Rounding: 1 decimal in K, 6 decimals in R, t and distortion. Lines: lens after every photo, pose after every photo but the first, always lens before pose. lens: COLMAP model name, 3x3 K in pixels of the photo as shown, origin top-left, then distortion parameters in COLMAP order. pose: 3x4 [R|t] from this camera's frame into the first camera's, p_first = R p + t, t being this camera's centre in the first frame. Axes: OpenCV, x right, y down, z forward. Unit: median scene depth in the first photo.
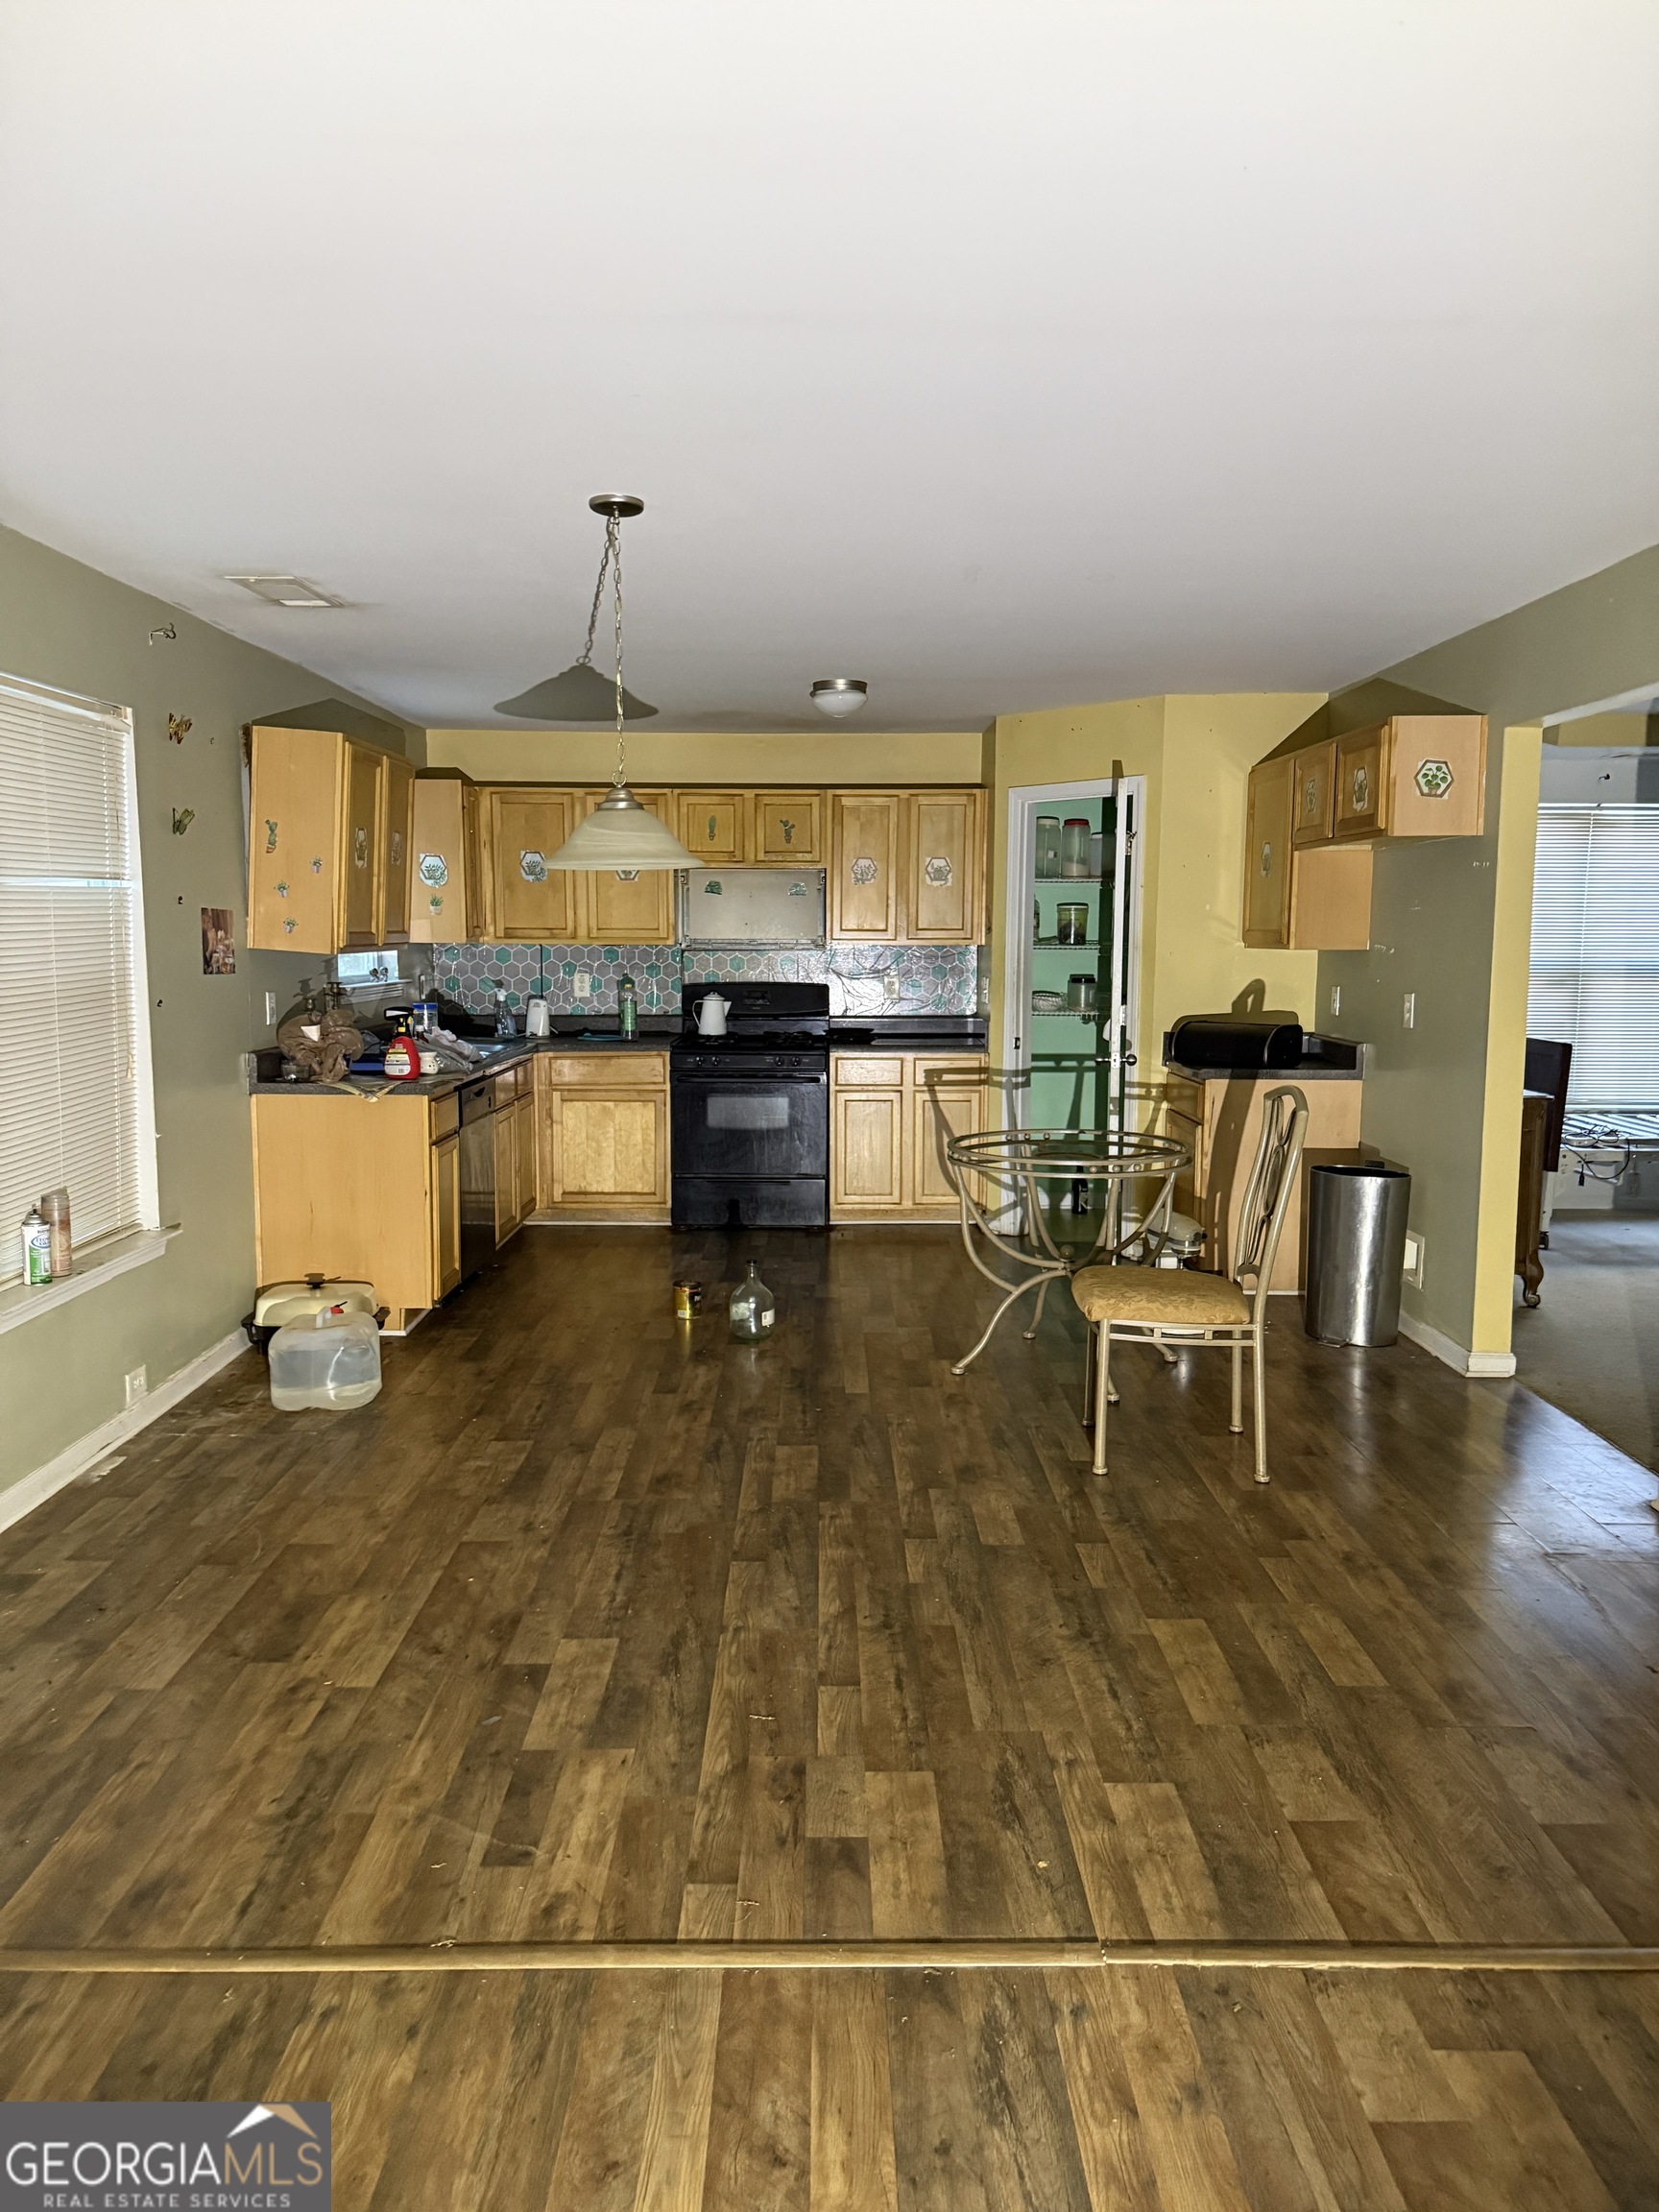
lens RADIAL K [[1561.9, 0, 831.2], [0, 1561.9, 1104.3], [0, 0, 1]] dist [-0.006773, -0.007054]
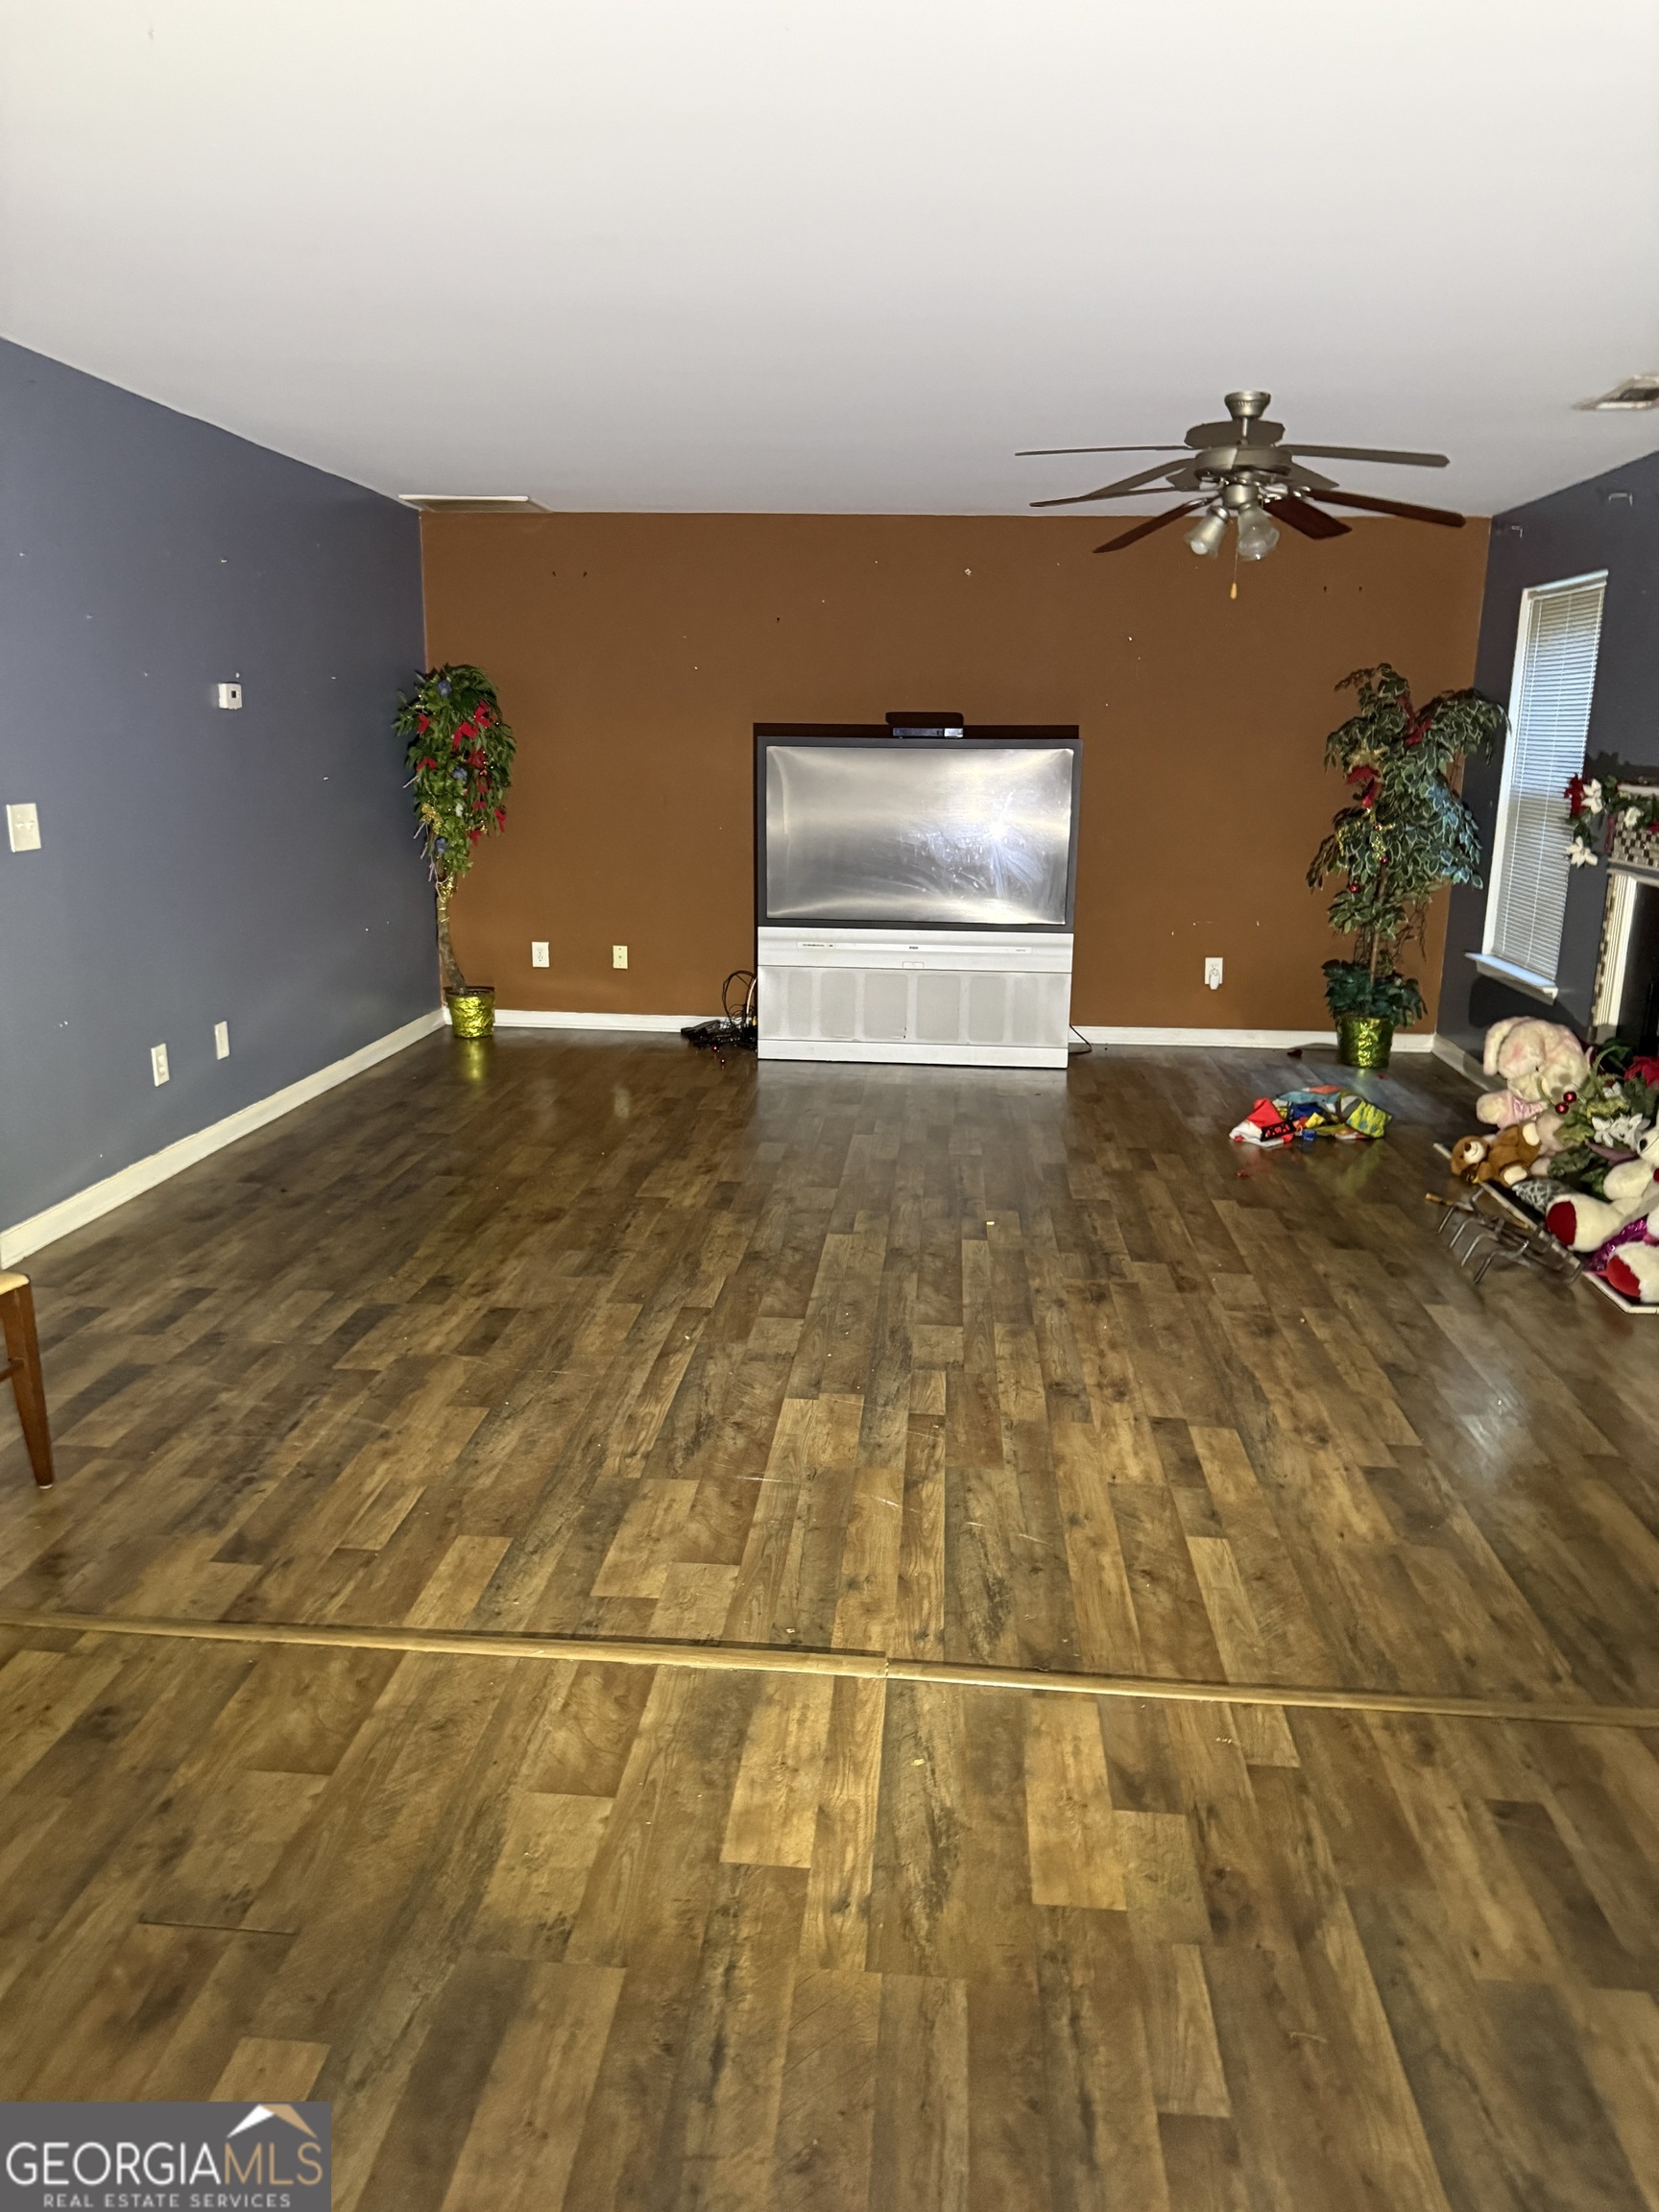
lens RADIAL K [[1561.9, 0, 829.5], [0, 1561.9, 1106.7], [0, 0, 1]] dist [-0.006773, -0.007054]
pose [[-0.996371, -0.036479, 0.076901, 0.128138], [-0.007701, 0.938434, 0.345374, -0.192533], [-0.084766, 0.343528, -0.935309, 1.698401]]
